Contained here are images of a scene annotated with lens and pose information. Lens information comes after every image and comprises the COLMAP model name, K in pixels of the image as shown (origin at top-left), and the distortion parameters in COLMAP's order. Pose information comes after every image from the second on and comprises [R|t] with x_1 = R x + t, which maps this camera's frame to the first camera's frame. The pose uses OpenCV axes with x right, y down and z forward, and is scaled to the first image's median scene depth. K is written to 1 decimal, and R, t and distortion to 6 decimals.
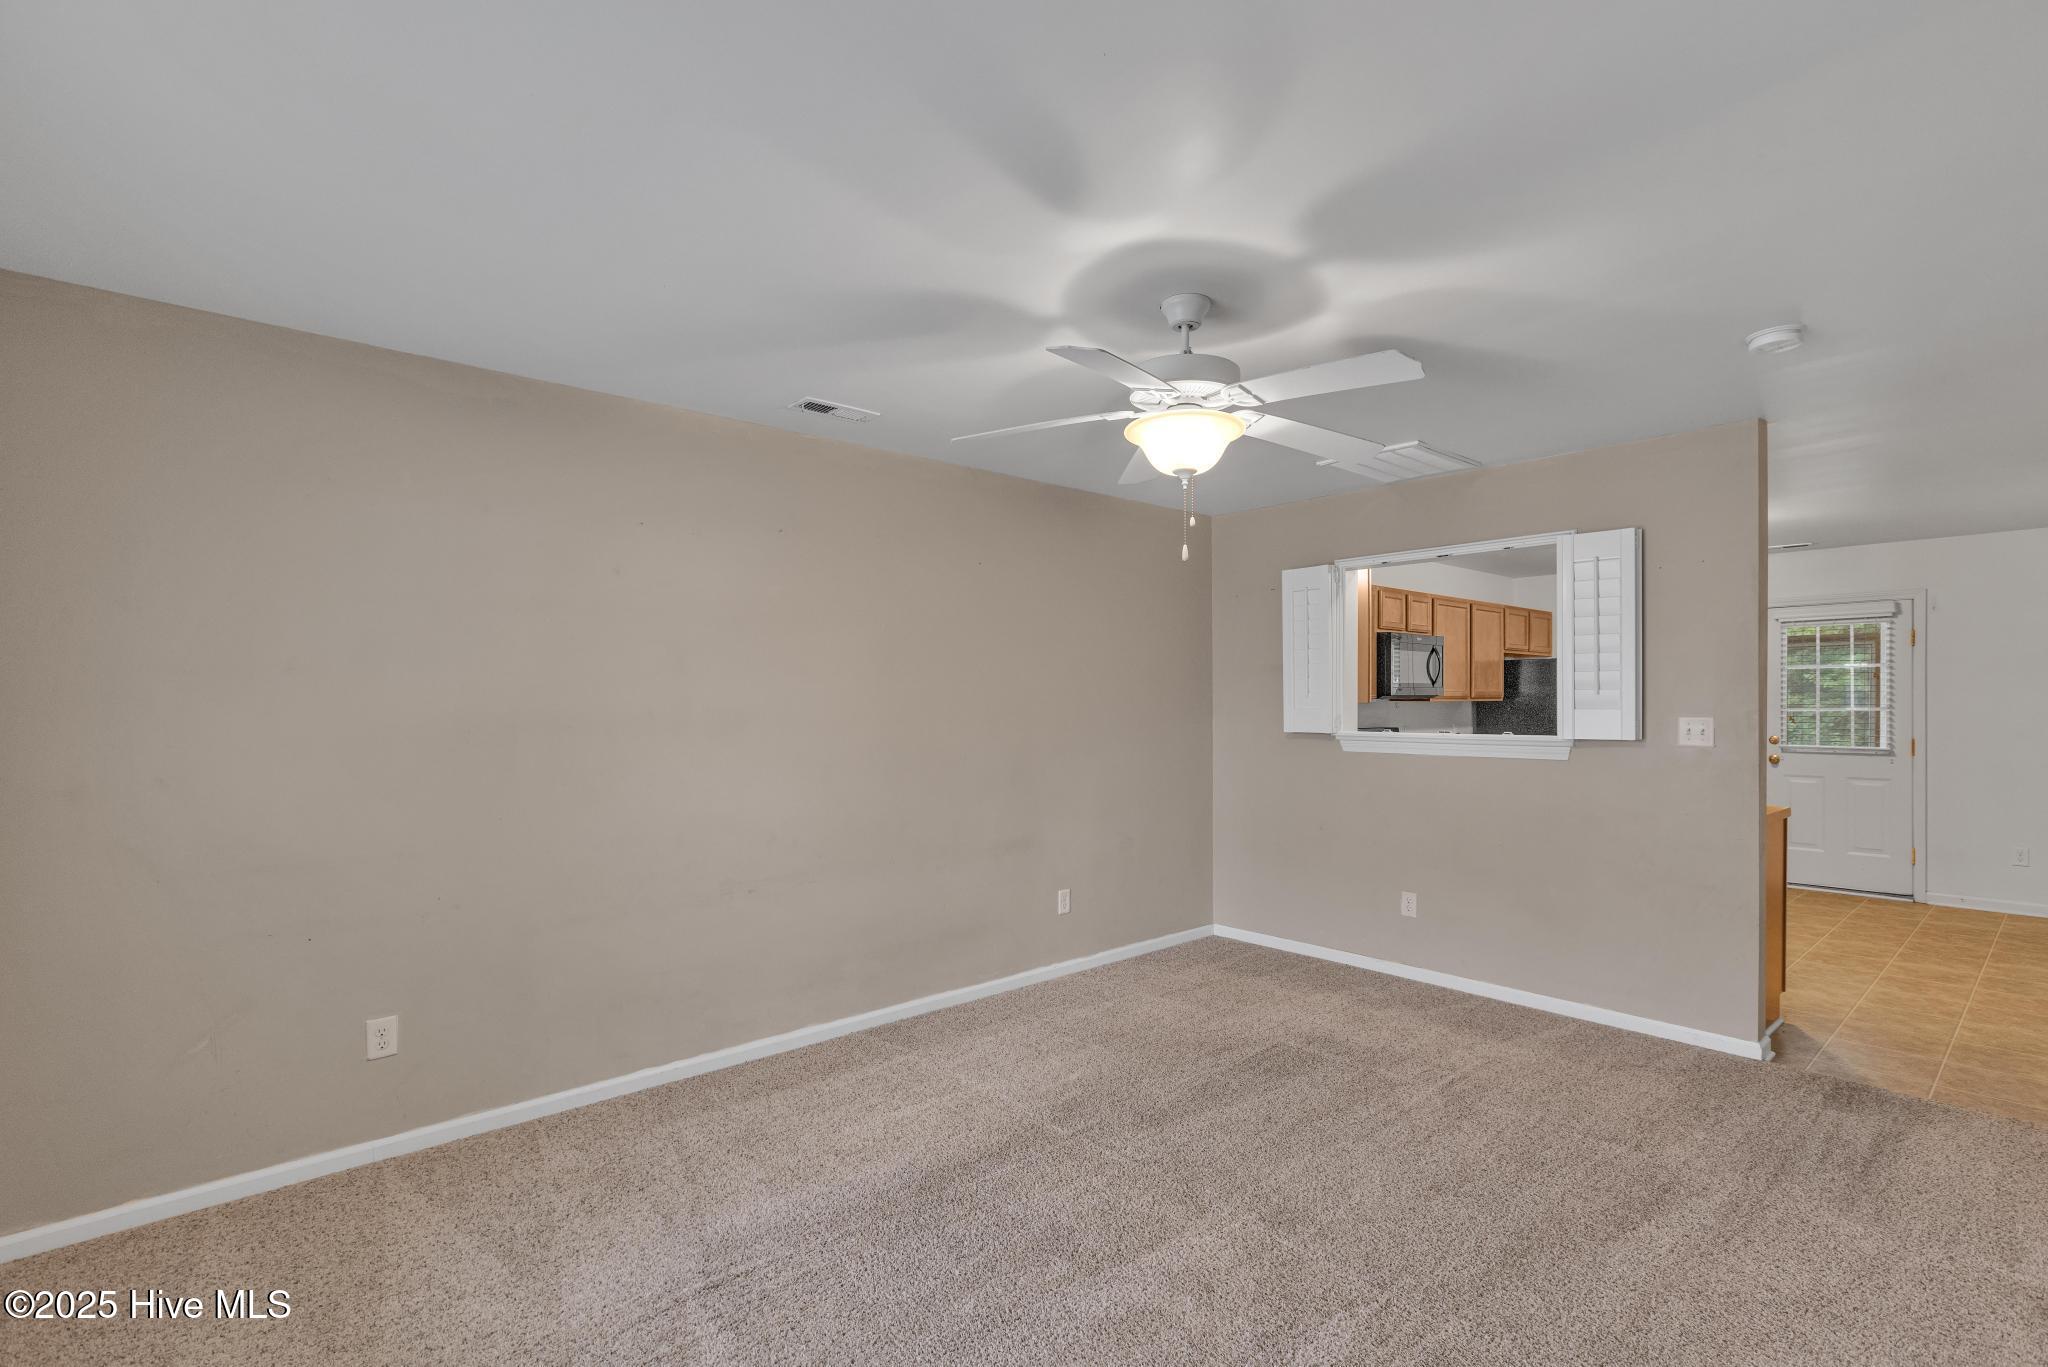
lens RADIAL K [[919.2, 0, 1006.7], [0, 919.2, 712.1], [0, 0, 1]] dist [0.002198, -0.001657]
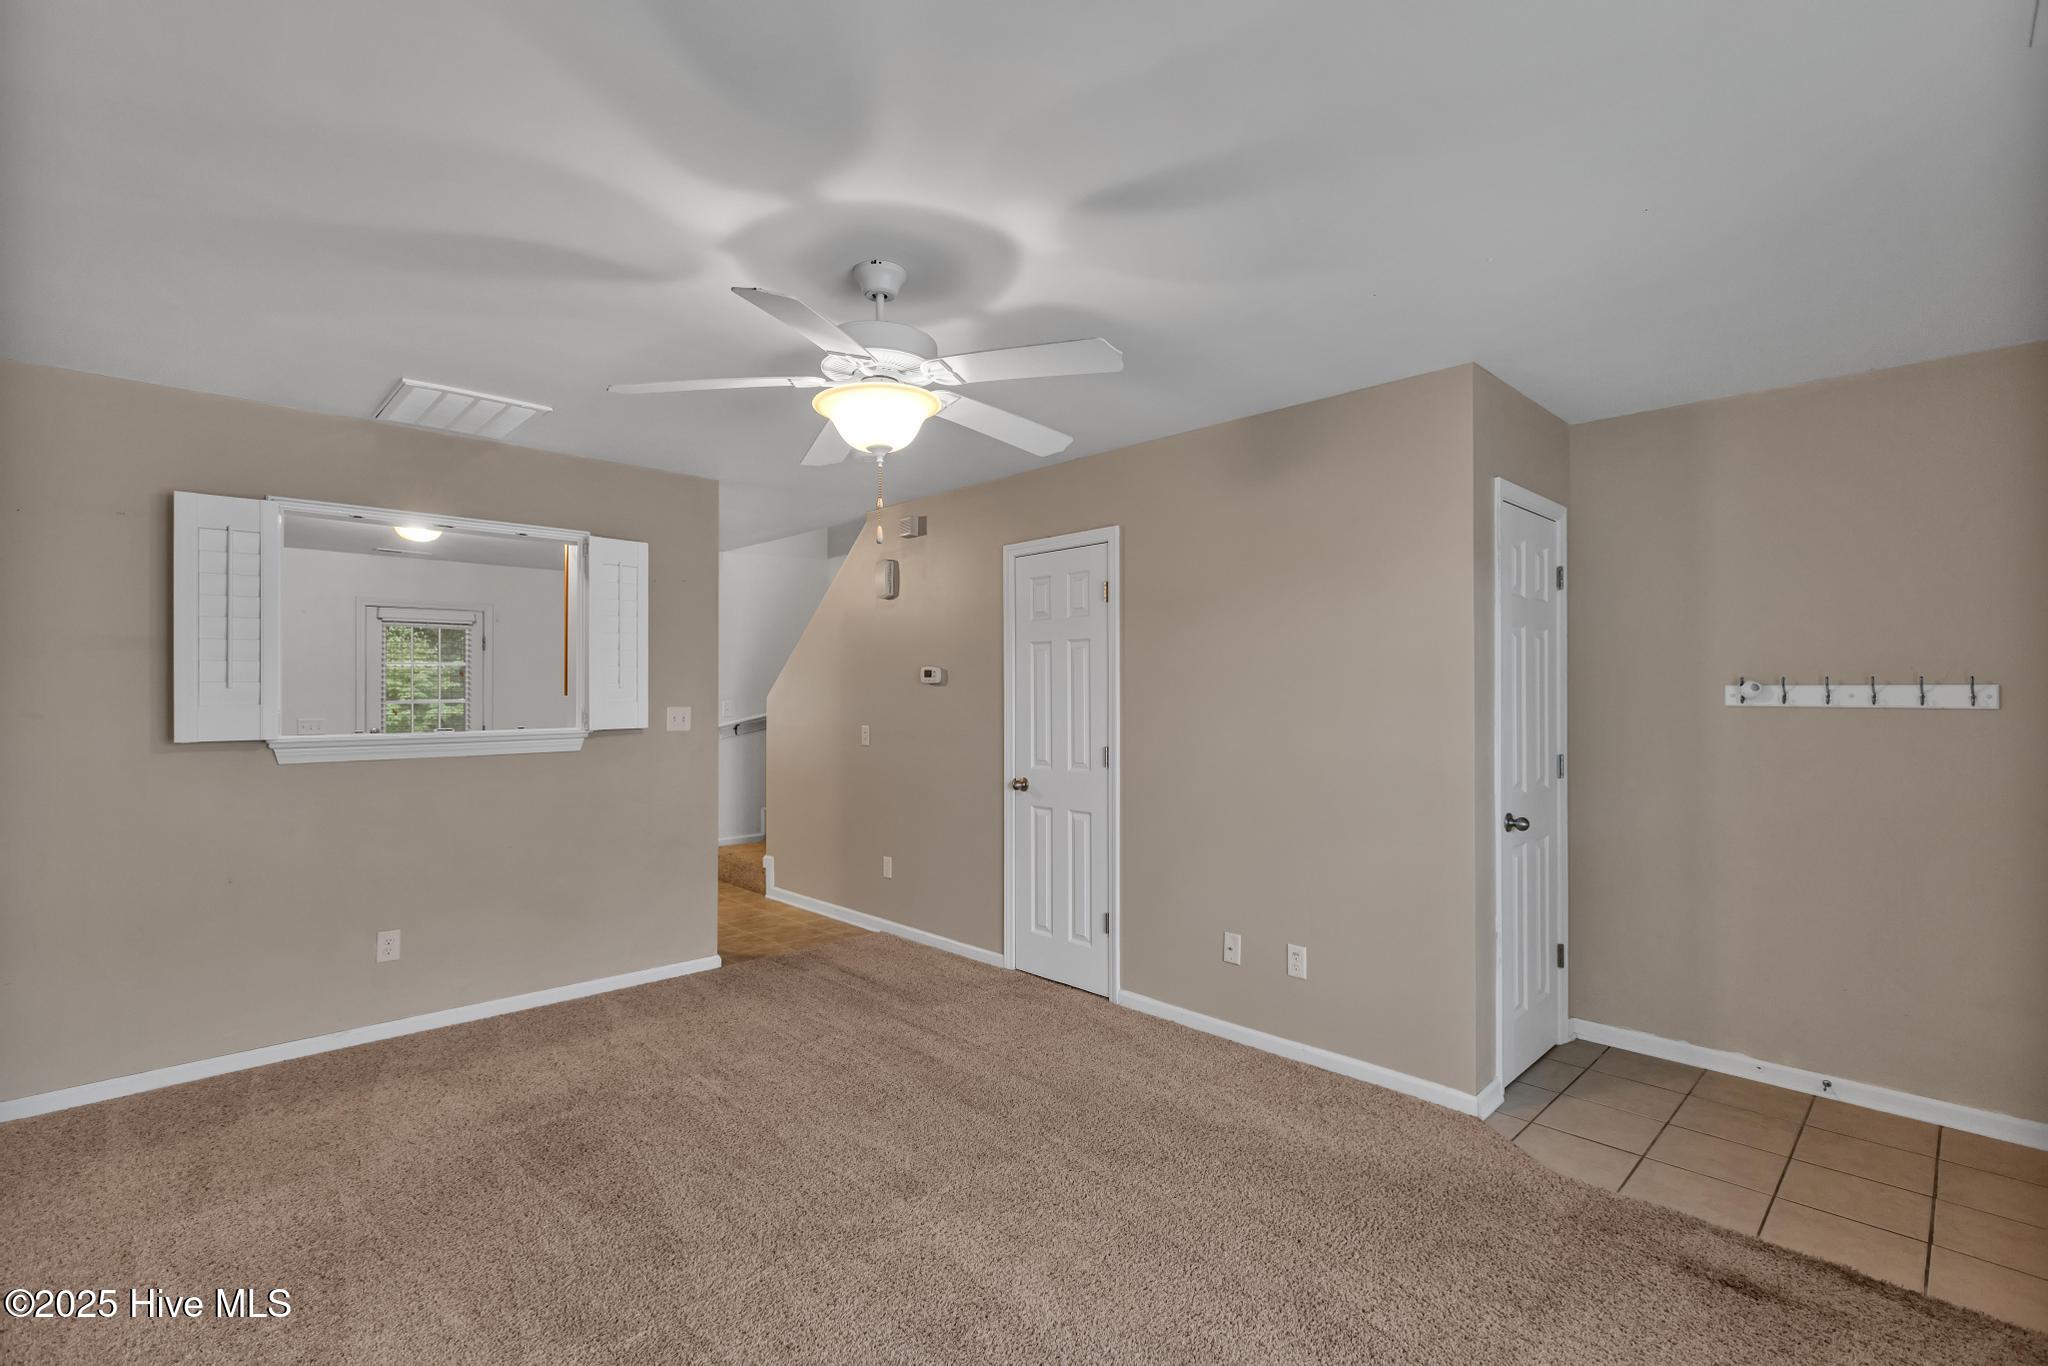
lens RADIAL K [[919.2, 0, 1030.9], [0, 919.2, 693.2], [0, 0, 1]] dist [0.002198, -0.001657]
pose [[-0.048498, -0.000079, 0.998823, -0.496688], [0.013553, 0.999908, 0.000737, -0.007292], [-0.998731, 0.013572, -0.048492, 0.592248]]
